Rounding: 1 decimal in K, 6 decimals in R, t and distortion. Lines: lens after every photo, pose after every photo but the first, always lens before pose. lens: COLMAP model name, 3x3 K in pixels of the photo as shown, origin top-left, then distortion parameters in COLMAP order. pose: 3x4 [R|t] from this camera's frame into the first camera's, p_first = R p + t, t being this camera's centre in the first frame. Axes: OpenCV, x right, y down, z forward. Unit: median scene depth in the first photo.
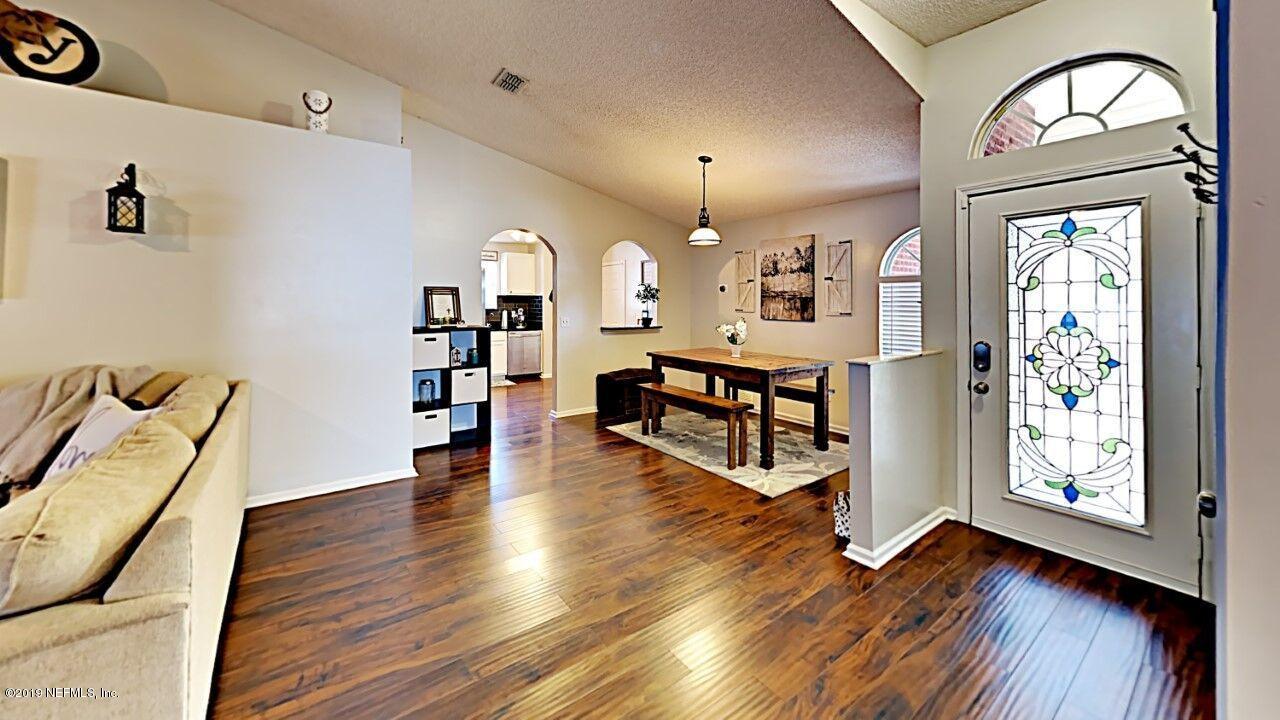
lens RADIAL K [[468.6, 0, 645.4], [0, 468.6, 301.8], [0, 0, 1]] dist [-0.000132, -0.000083]
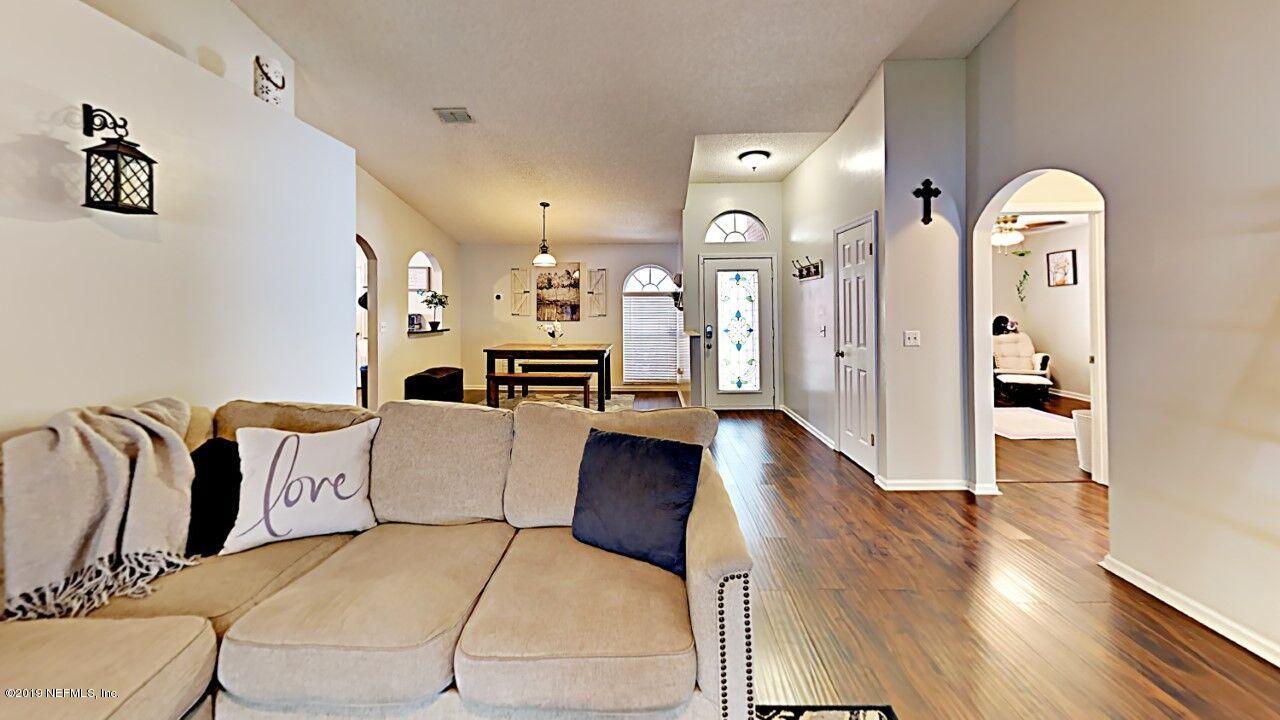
lens RADIAL K [[431.4, 0, 639.9], [0, 431.4, 307.2], [0, 0, 1]] dist [0.012707, -0.000013]
pose [[0.636164, 0.001889, 0.771551, -0.581009], [0.001605, 0.999992, -0.003772, 0.004217], [-0.771552, 0.003638, 0.636156, -0.025810]]
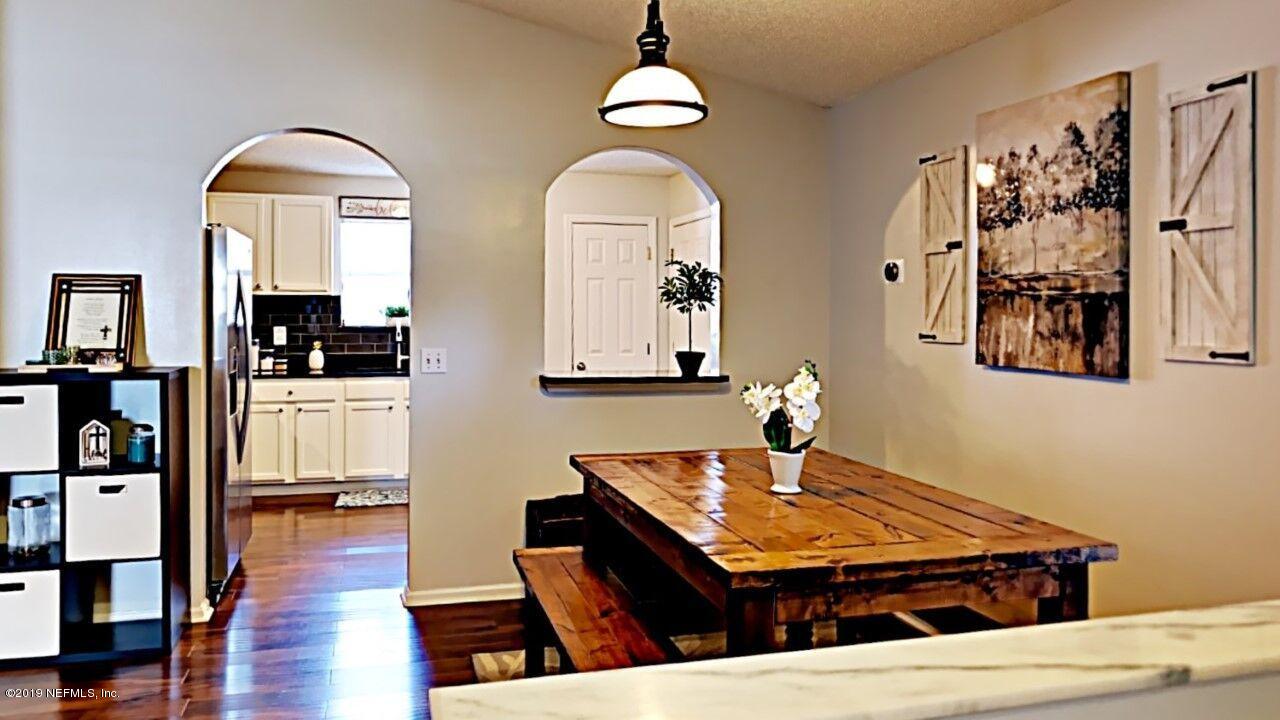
lens RADIAL K [[902.4, 0, 644.0], [0, 902.4, 322.9], [0, 0, 1]] dist [-0.009072, -0.003230]
pose [[0.928410, 0.004803, -0.371527, 0.291268], [-0.000044, 0.999918, 0.012816, 0.001115], [0.371558, -0.011882, 0.928334, 0.386694]]
